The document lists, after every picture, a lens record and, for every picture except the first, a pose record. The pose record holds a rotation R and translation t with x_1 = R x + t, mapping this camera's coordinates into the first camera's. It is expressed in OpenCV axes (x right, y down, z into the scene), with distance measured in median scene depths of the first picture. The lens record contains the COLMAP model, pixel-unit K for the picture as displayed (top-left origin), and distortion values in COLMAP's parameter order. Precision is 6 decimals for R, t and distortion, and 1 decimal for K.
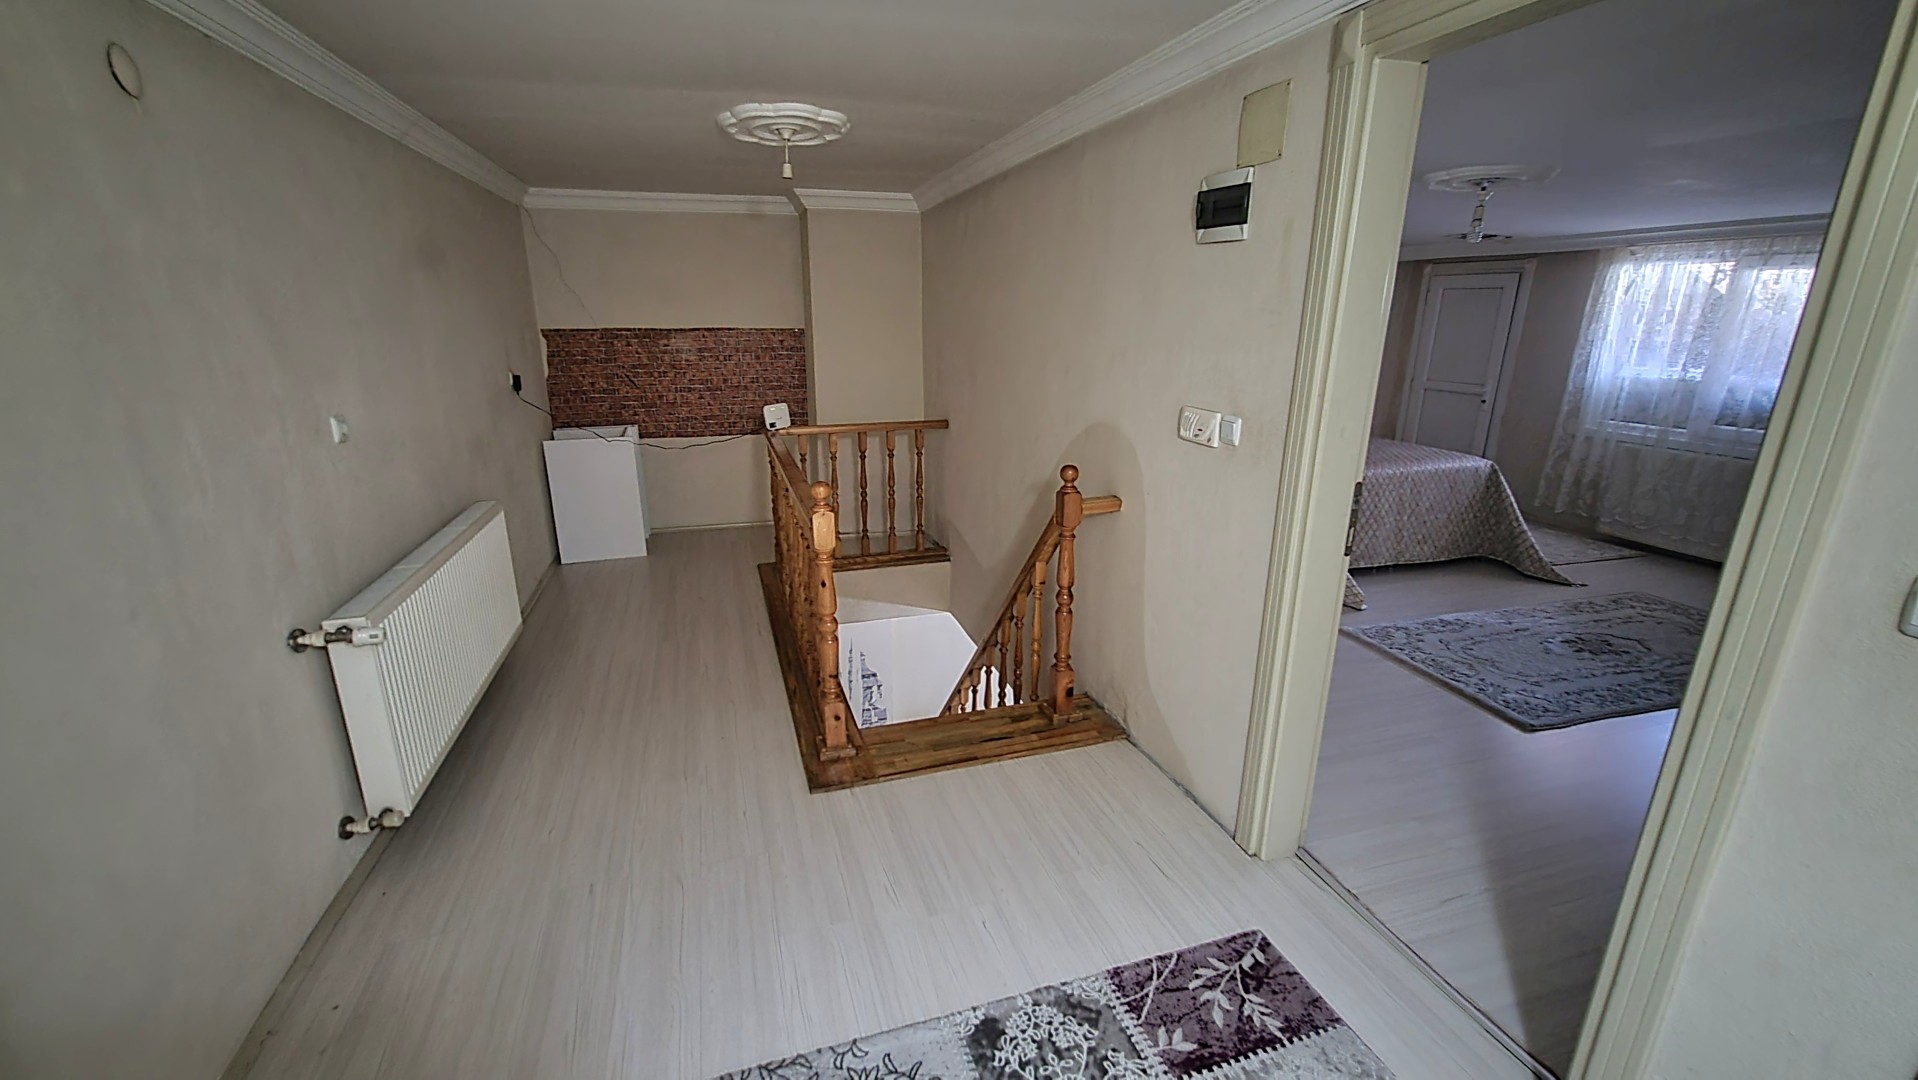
lens RADIAL K [[760.2, 0, 935.9], [0, 760.2, 533.1], [0, 0, 1]] dist [-0.000470, -0.000235]
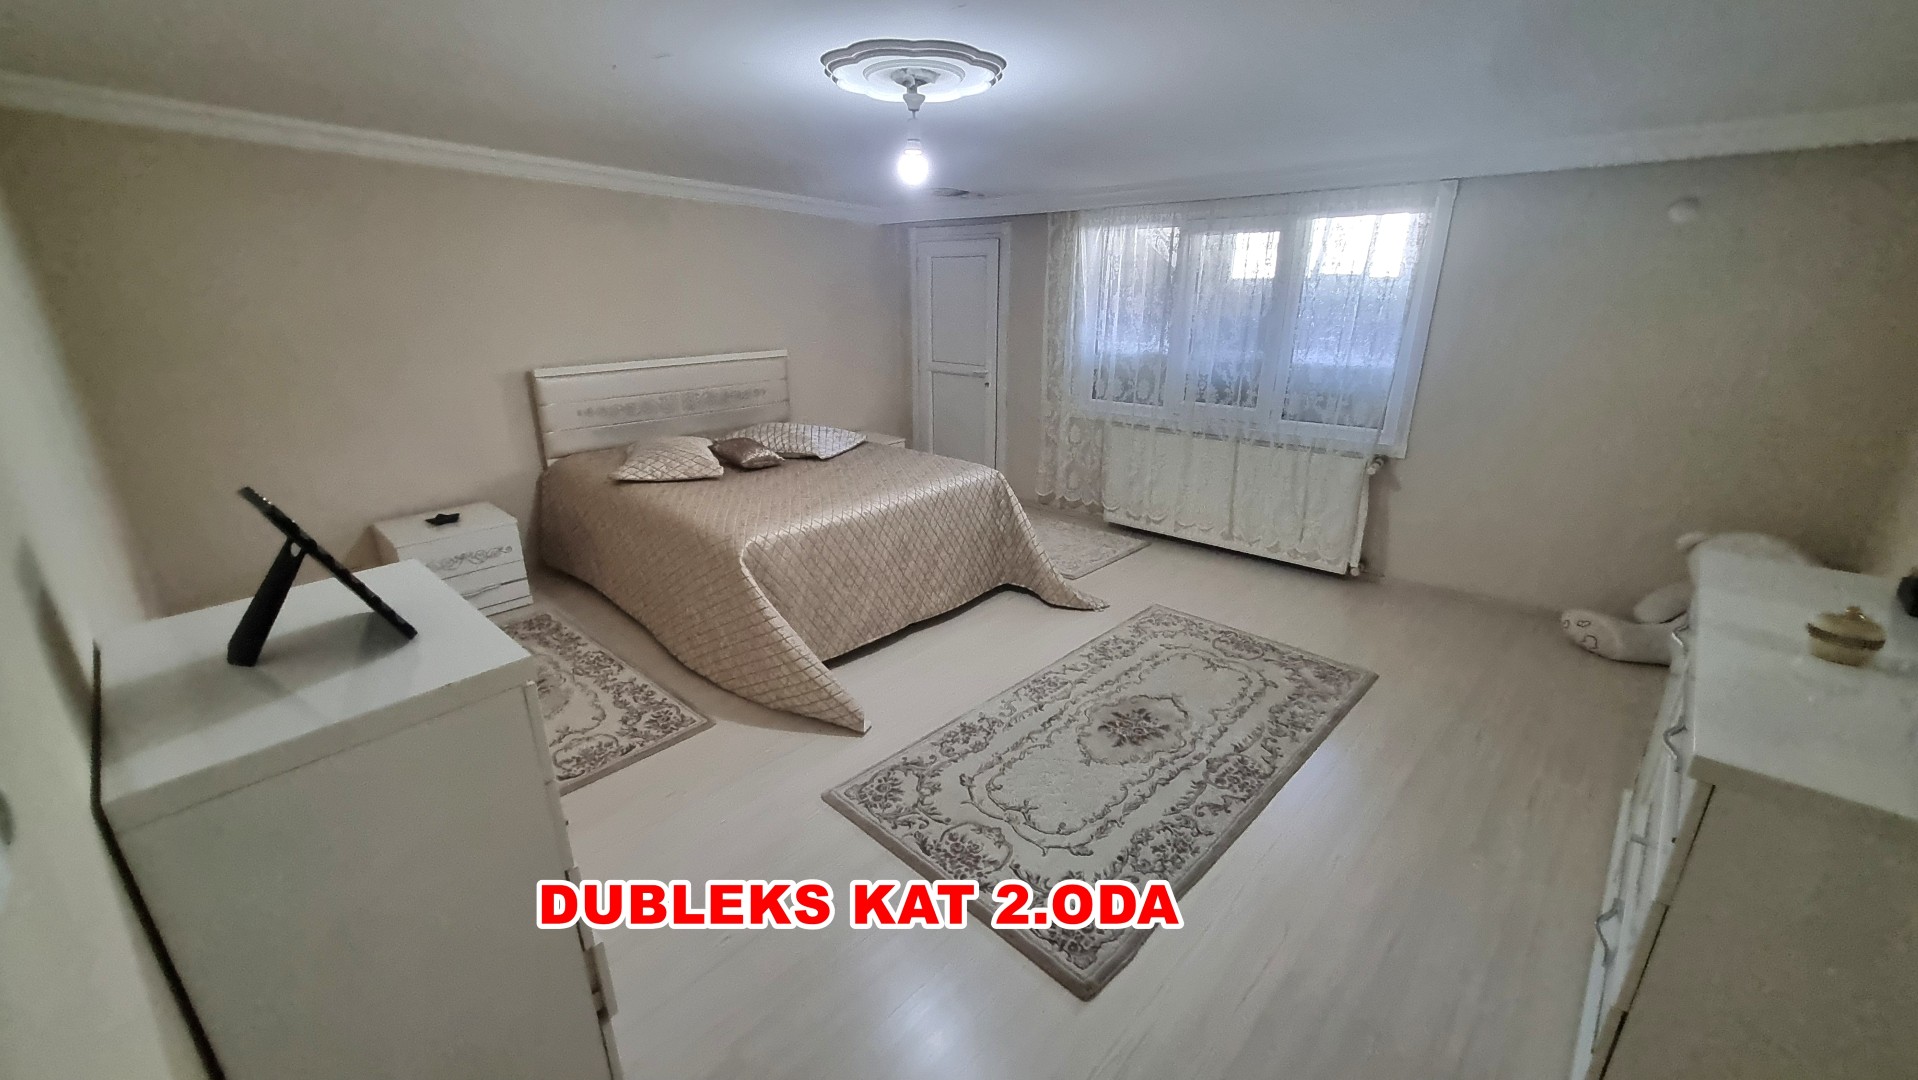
lens RADIAL K [[764.5, 0, 879.6], [0, 764.5, 544.8], [0, 0, 1]] dist [0.000079, -0.000041]
pose [[0.891719, -0.159480, 0.423560, 0.260979], [0.140402, 0.987166, 0.076102, -0.096508], [-0.430260, -0.008393, 0.902666, 0.317900]]
